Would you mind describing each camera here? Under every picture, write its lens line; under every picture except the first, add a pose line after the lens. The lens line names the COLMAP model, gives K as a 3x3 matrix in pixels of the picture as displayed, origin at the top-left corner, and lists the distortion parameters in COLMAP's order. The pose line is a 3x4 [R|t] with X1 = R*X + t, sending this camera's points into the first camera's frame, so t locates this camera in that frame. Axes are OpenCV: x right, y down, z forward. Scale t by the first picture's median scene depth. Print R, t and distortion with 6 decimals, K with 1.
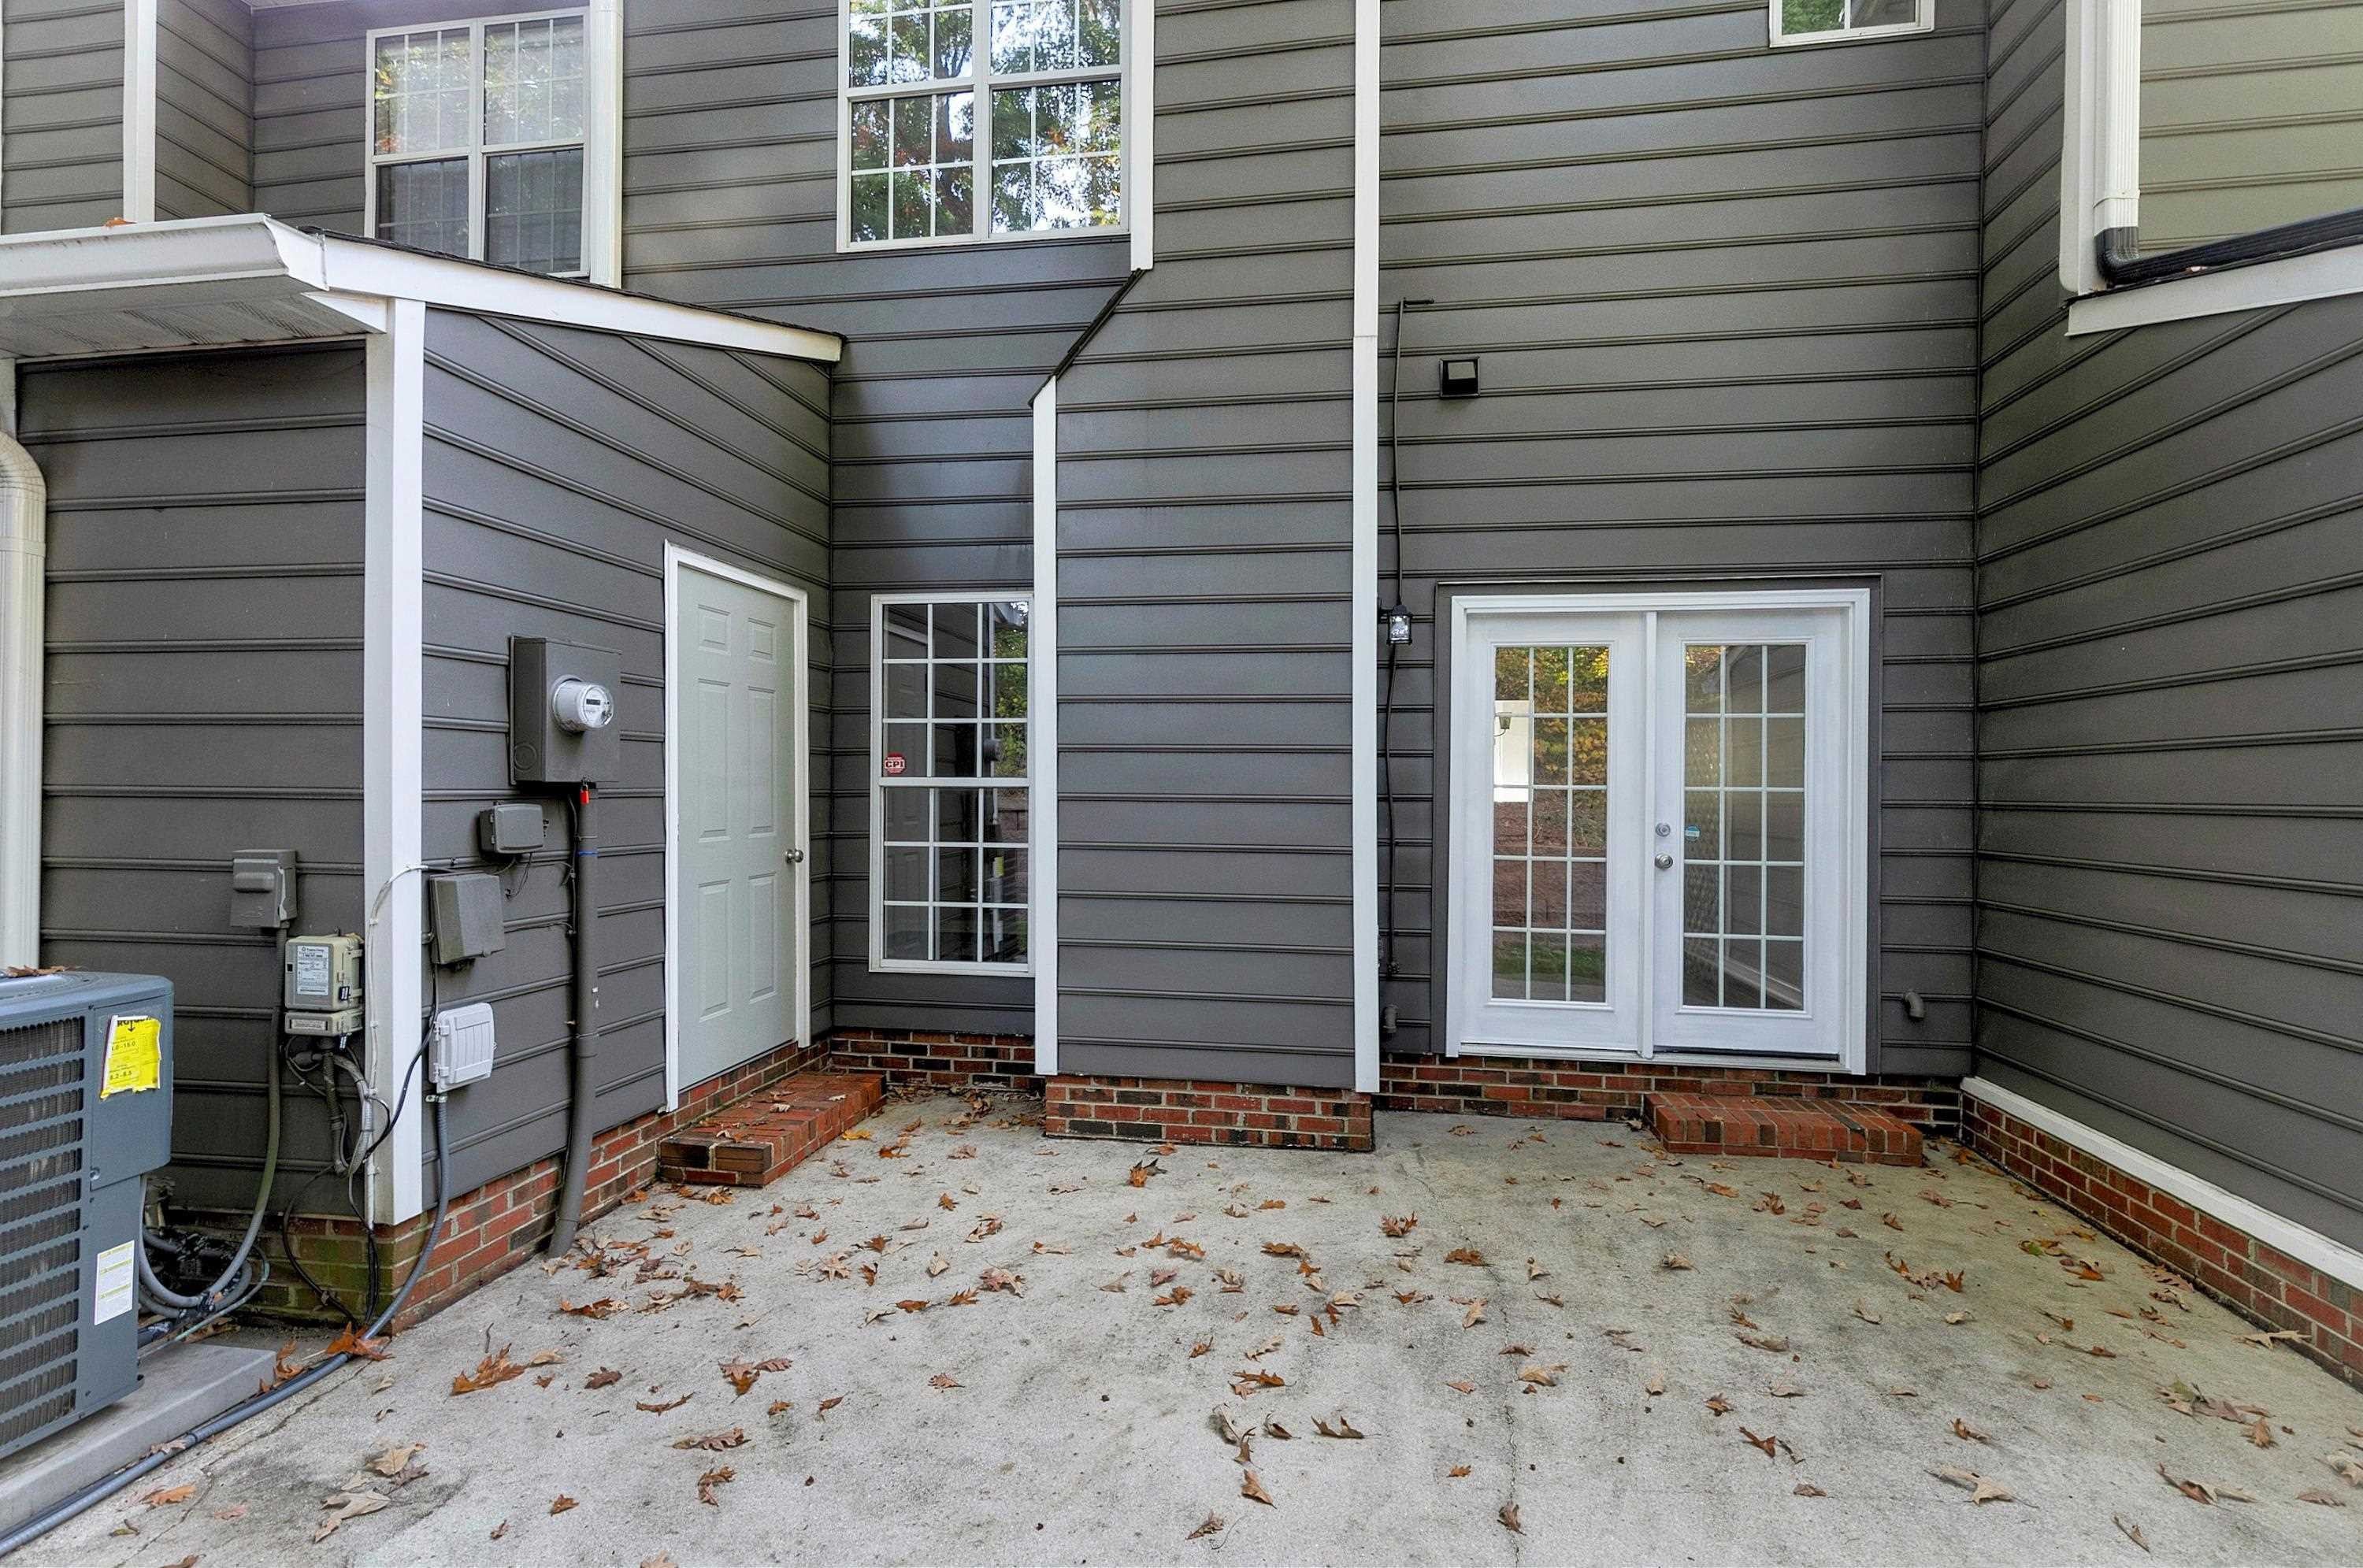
lens RADIAL K [[1082.5, 0, 1152.8], [0, 1082.5, 775.1], [0, 0, 1]] dist [0.006022, -0.000807]
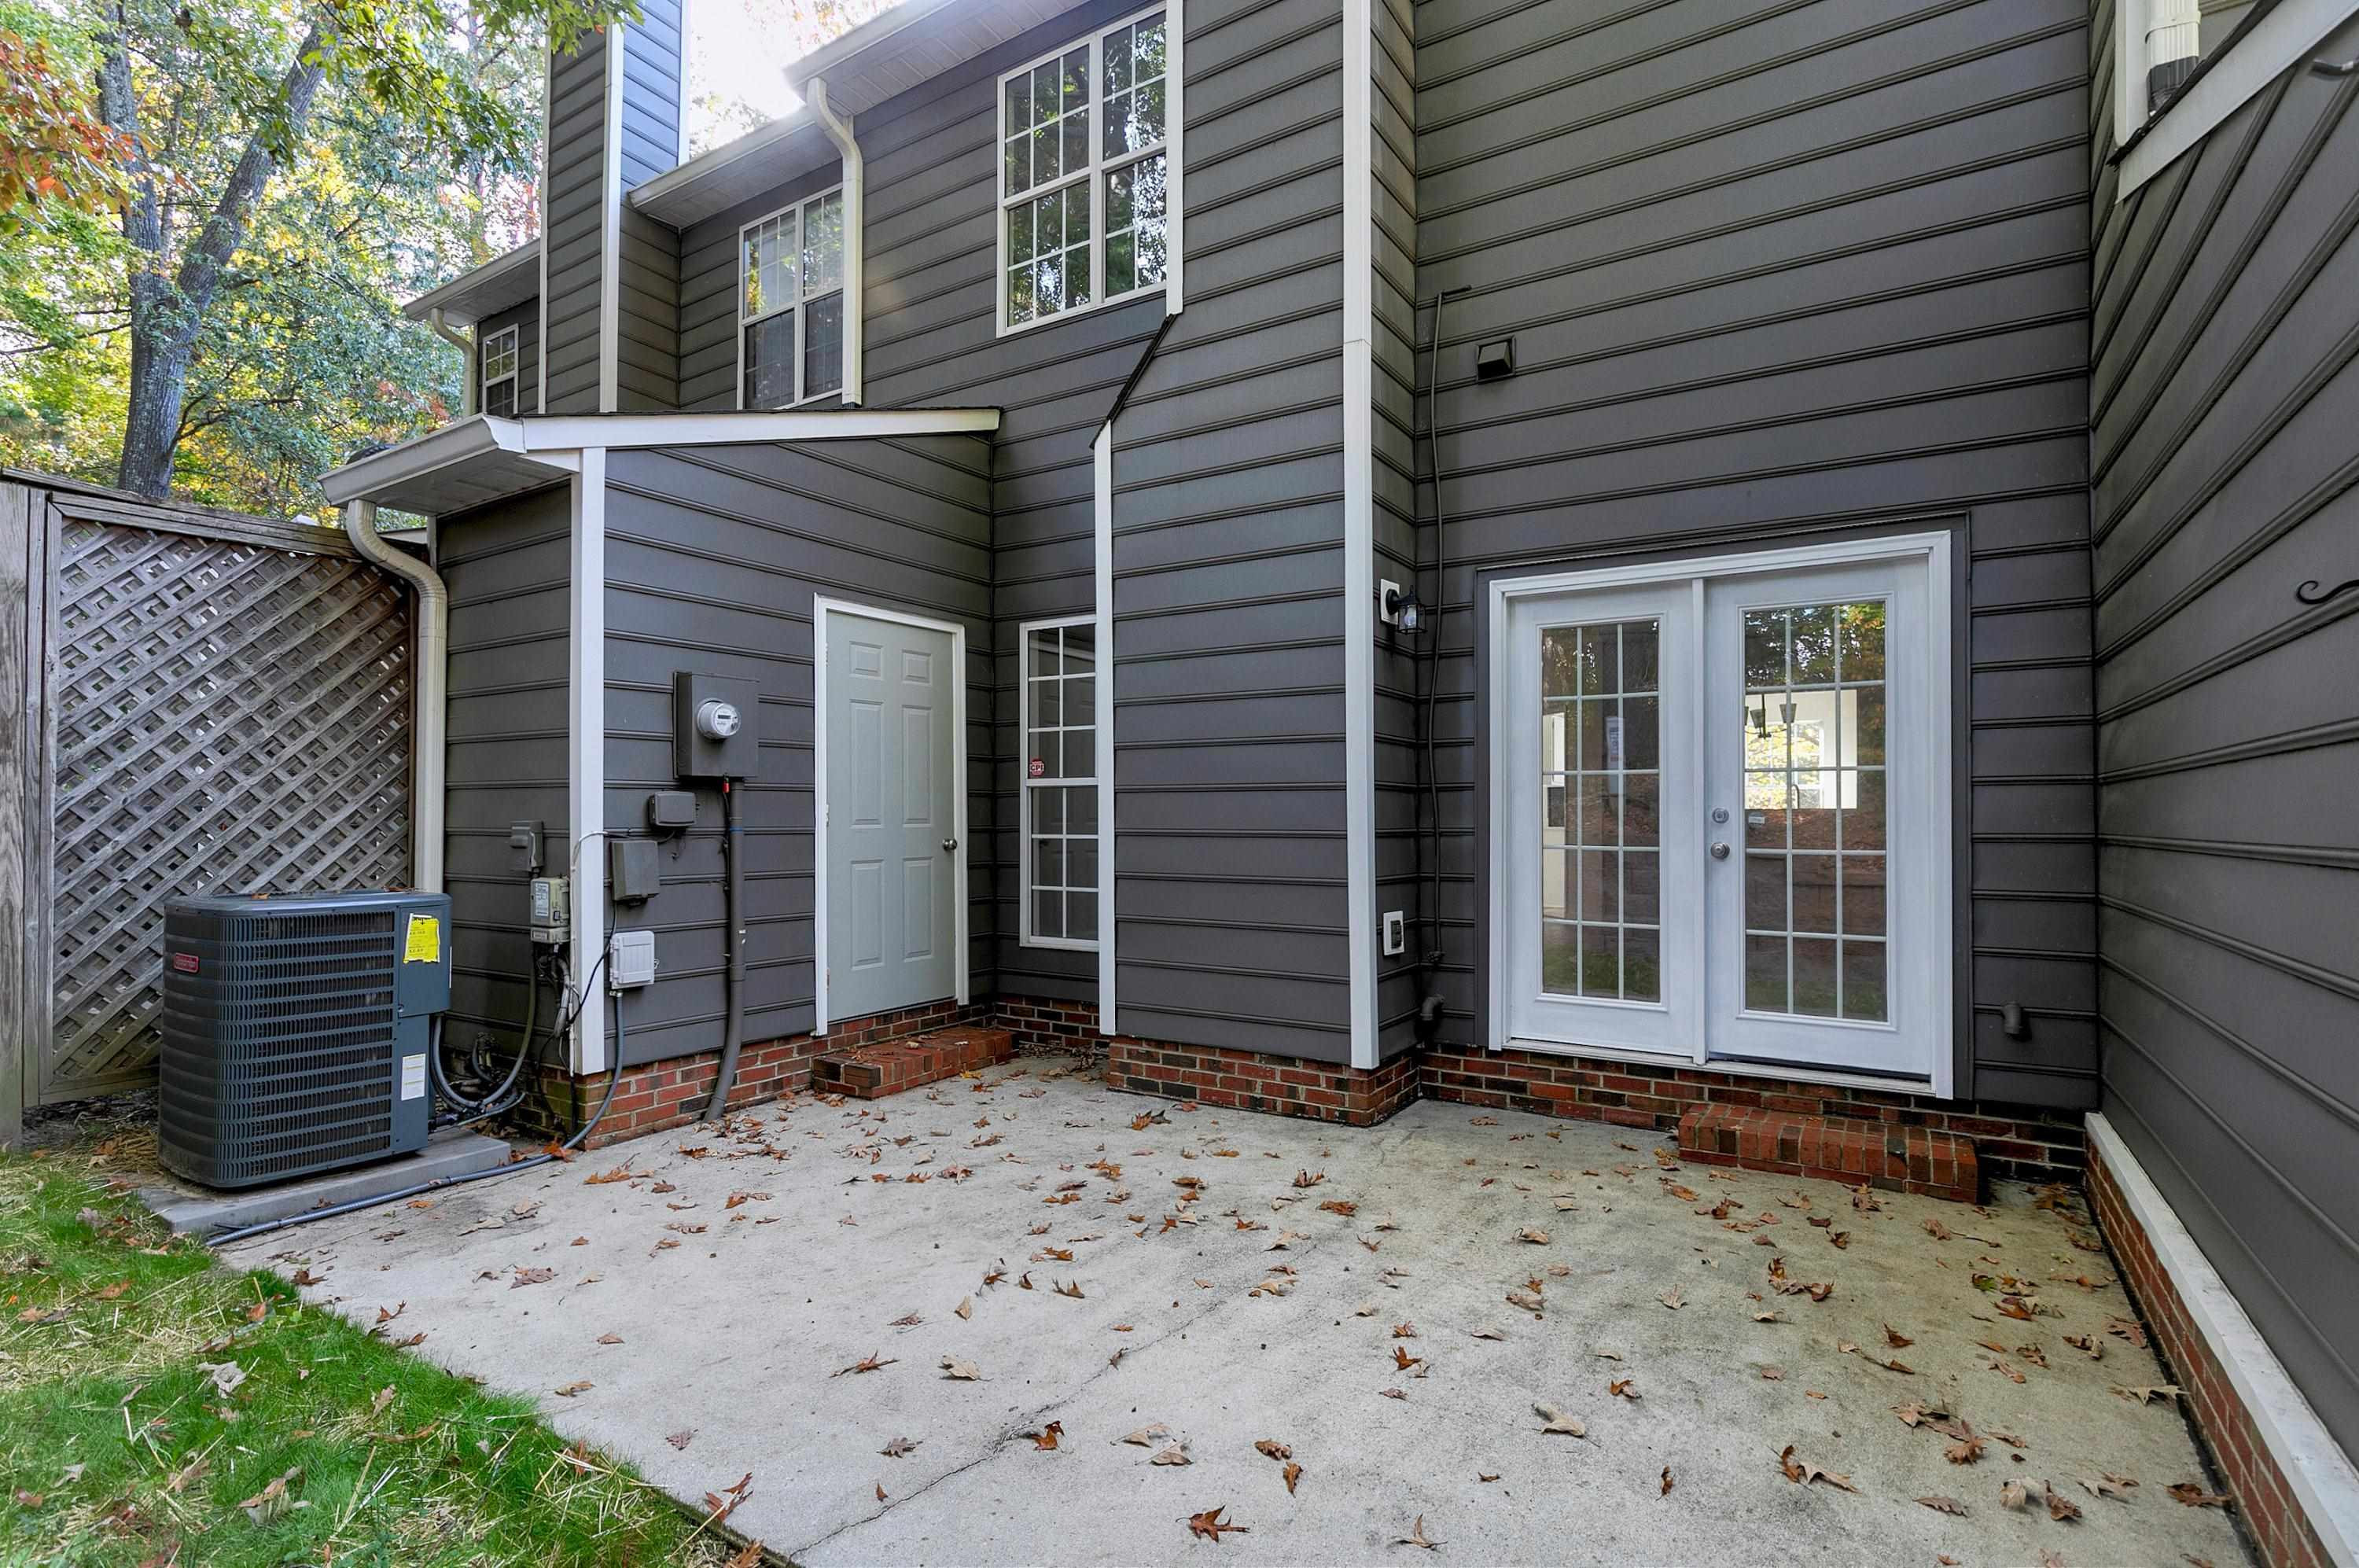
lens RADIAL K [[1136.1, 0, 1181.6], [0, 1136.1, 791.3], [0, 0, 1]] dist [-0.001254, -0.000593]
pose [[0.916043, -0.014880, -0.400804, 0.494906], [0.008961, 0.999821, -0.016638, 0.046707], [0.400980, 0.011649, 0.916013, -0.065787]]
